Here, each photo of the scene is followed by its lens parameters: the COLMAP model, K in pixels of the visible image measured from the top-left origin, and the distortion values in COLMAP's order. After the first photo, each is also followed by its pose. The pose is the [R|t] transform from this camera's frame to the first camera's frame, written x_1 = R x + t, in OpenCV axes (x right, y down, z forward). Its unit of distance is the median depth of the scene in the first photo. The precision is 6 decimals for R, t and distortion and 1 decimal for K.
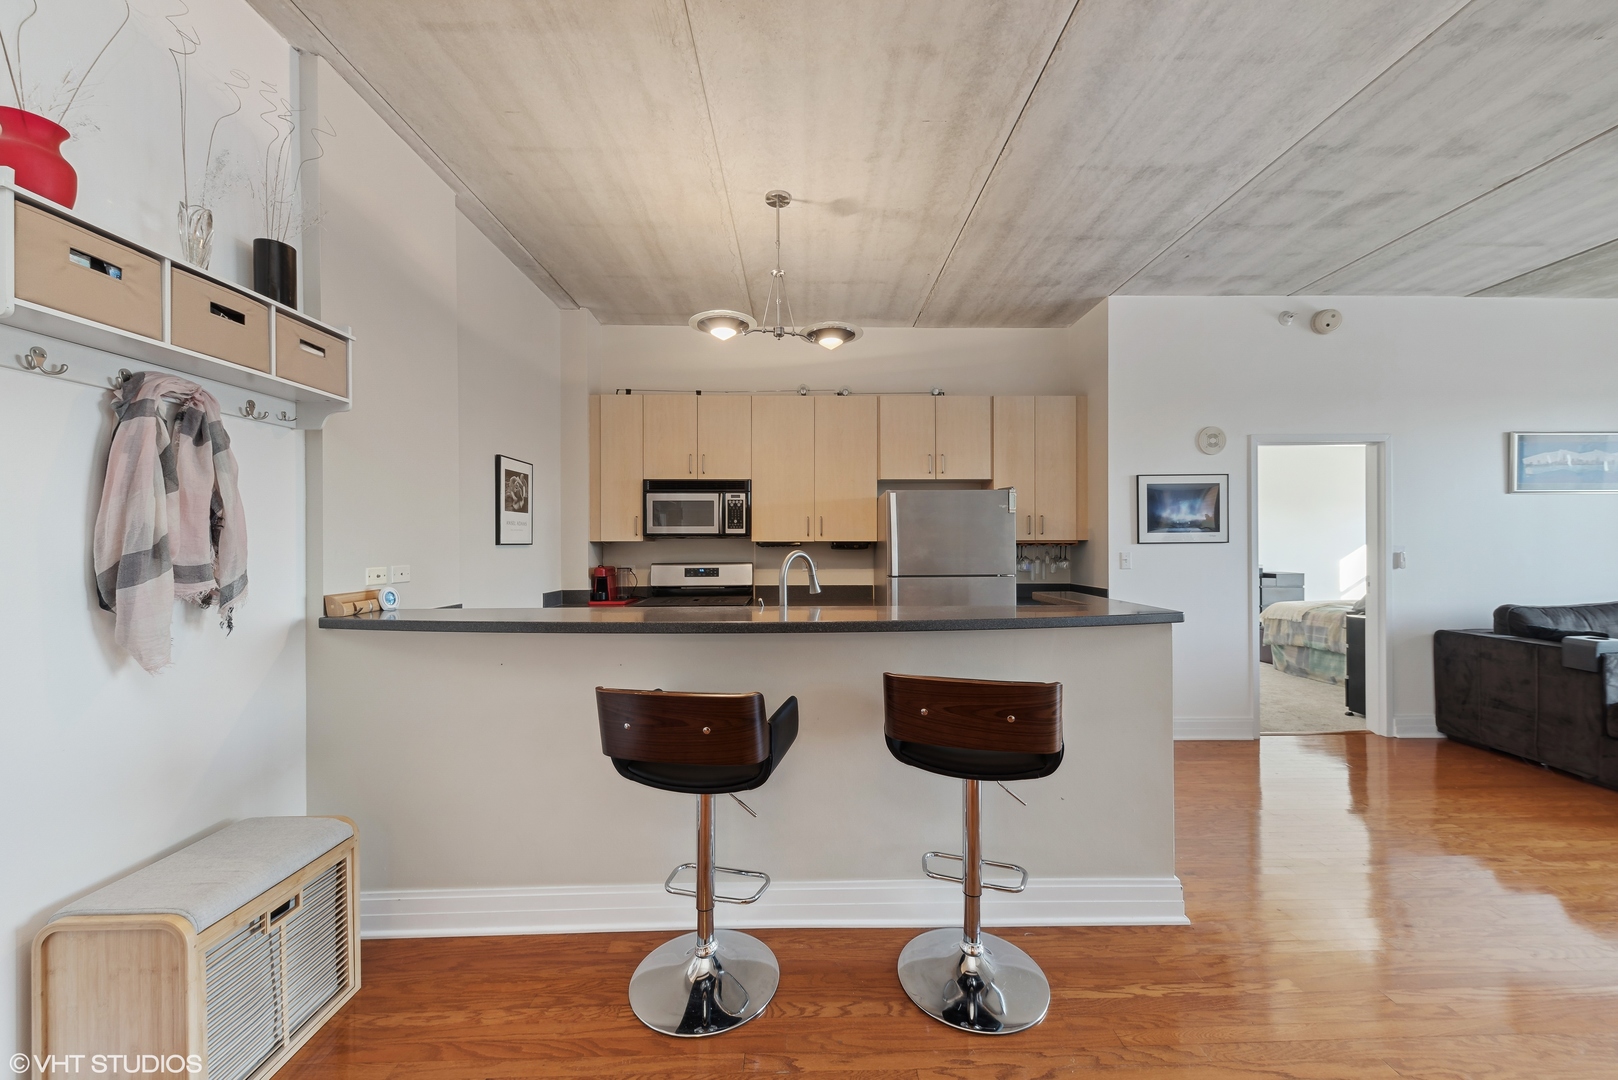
lens RADIAL K [[603.4, 0, 812.8], [0, 603.4, 547.2], [0, 0, 1]] dist [0.003501, -0.002300]
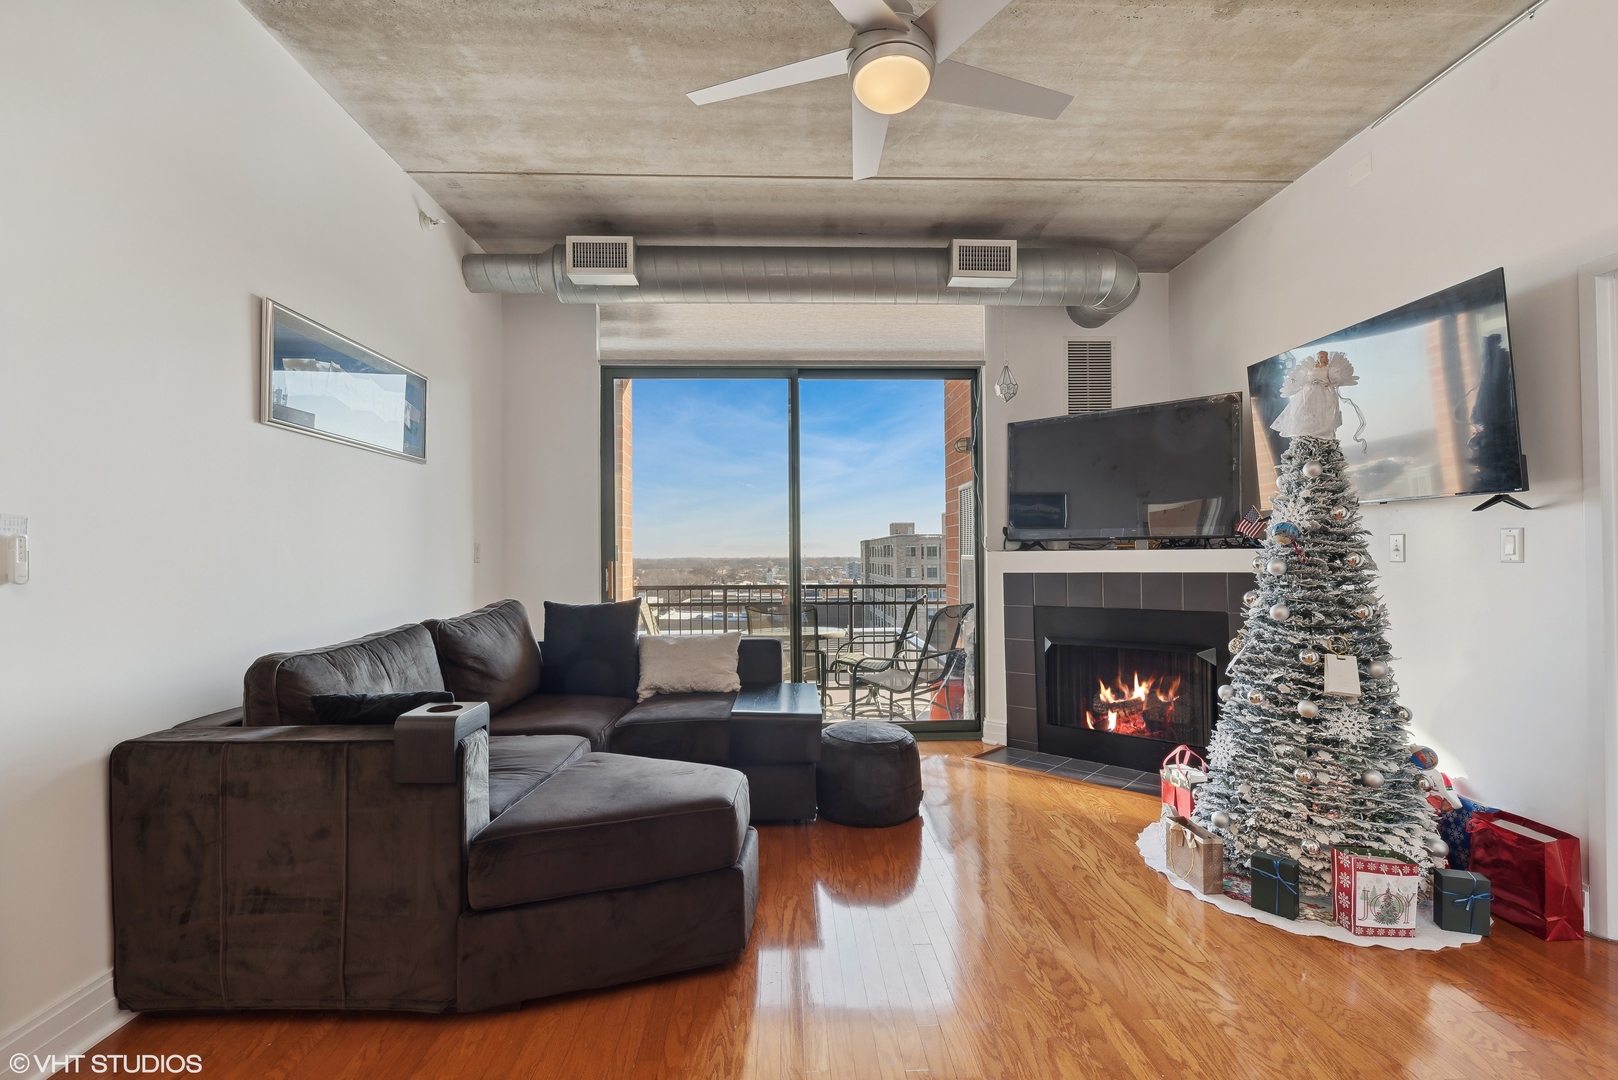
lens RADIAL K [[704.2, 0, 809.5], [0, 704.2, 550.4], [0, 0, 1]] dist [0.005119, -0.000885]
pose [[-0.017760, 0.013795, 0.999747, 0.592784], [0.011911, 0.999837, -0.013584, 0.028540], [-0.999771, 0.011667, -0.017921, 0.583581]]
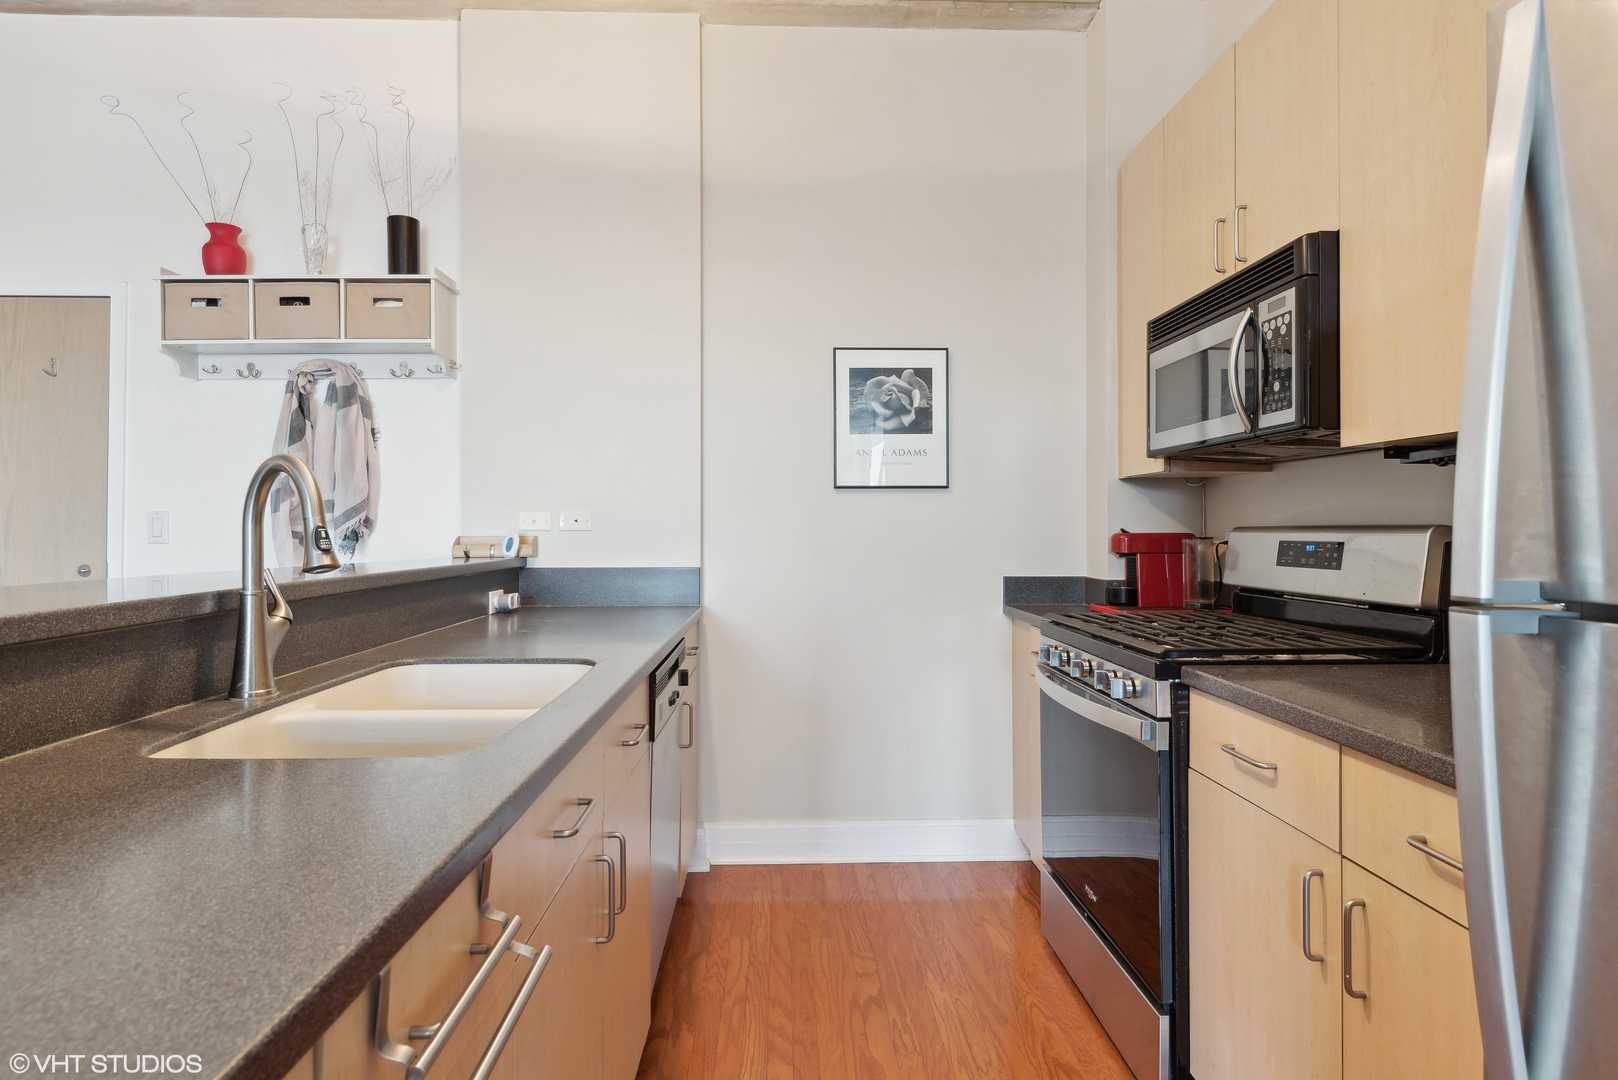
lens RADIAL K [[840.3, 0, 808.7], [0, 840.3, 515.1], [0, 0, 1]] dist [0.019455, -0.000457]
pose [[0.010488, -0.009289, -0.999902, 0.313154], [-0.002222, 0.999954, -0.009313, 0.028037], [0.999943, 0.002319, 0.010467, 0.801780]]
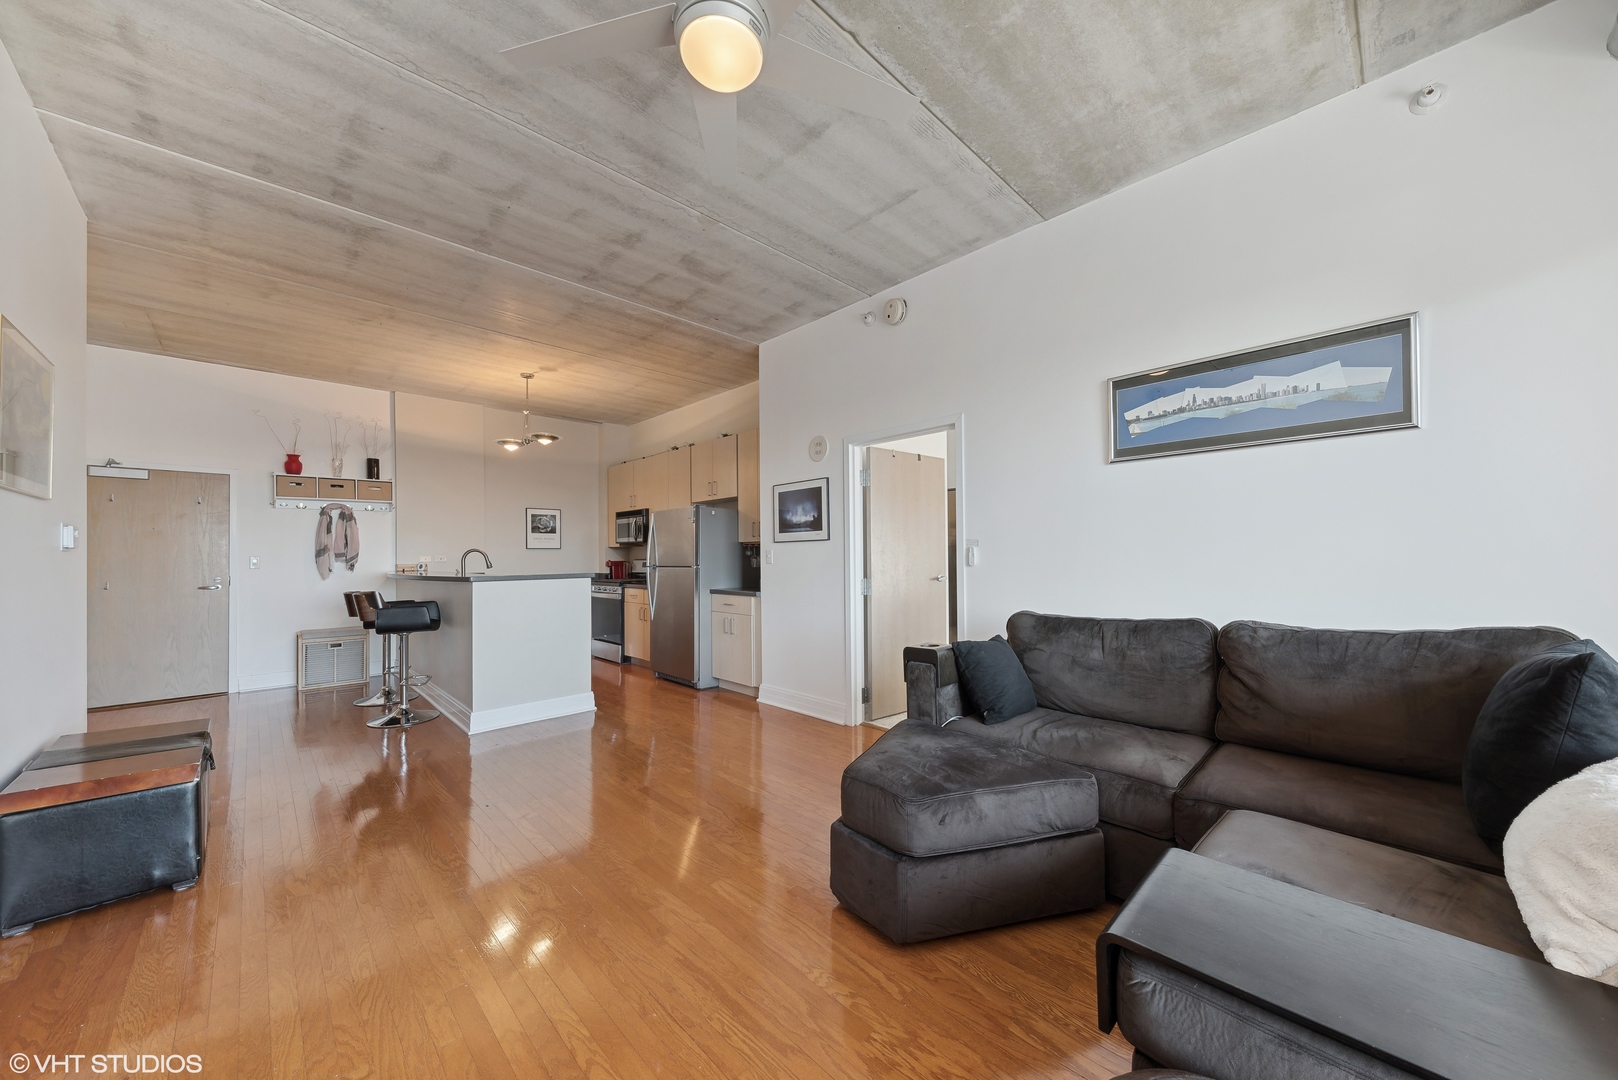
lens RADIAL K [[567.6, 0, 823.3], [0, 567.6, 551.5], [0, 0, 1]] dist [0.002248, -0.000243]
pose [[0.693149, -0.007475, -0.720755, 1.444592], [0.003568, 0.999970, -0.006940, 0.020551], [0.720785, 0.002239, 0.693155, 0.285862]]
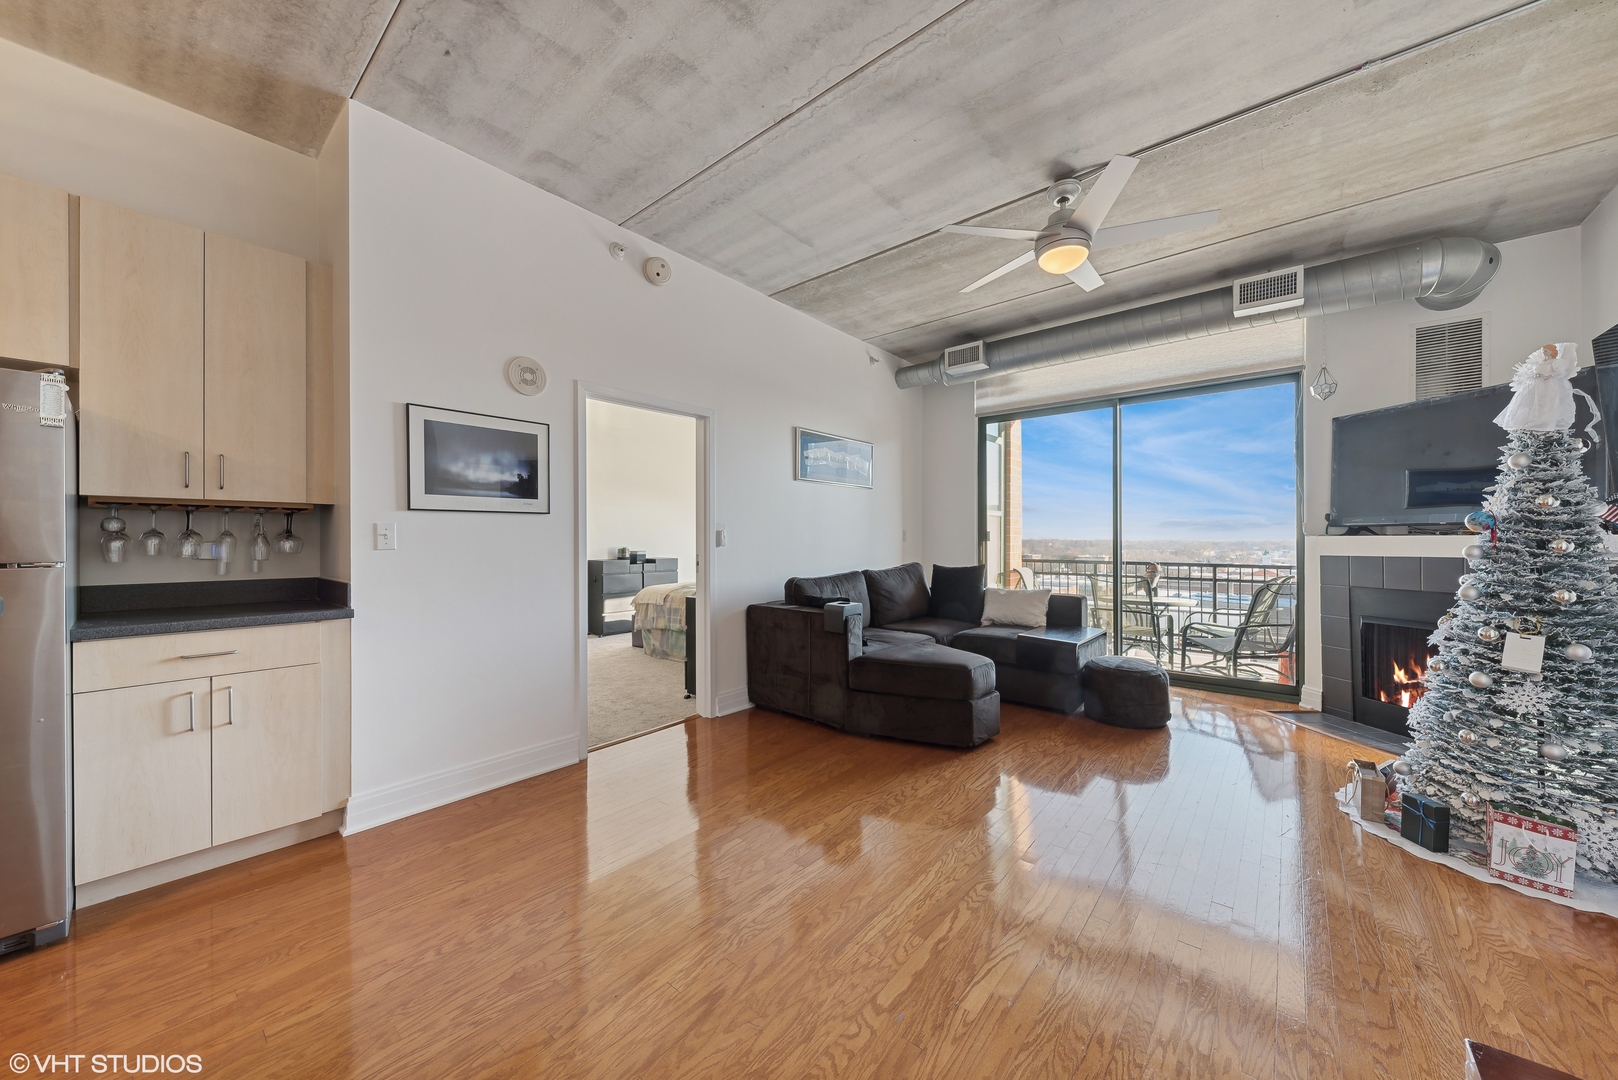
lens RADIAL K [[567.6, 0, 808.7], [0, 567.6, 543.4], [0, 0, 1]] dist [0.002248, -0.000243]
pose [[0.656486, -0.001091, 0.754337, 0.365899], [0.000944, 0.999999, 0.000625, 0.030208], [-0.754337, 0.000302, 0.656487, 0.280735]]
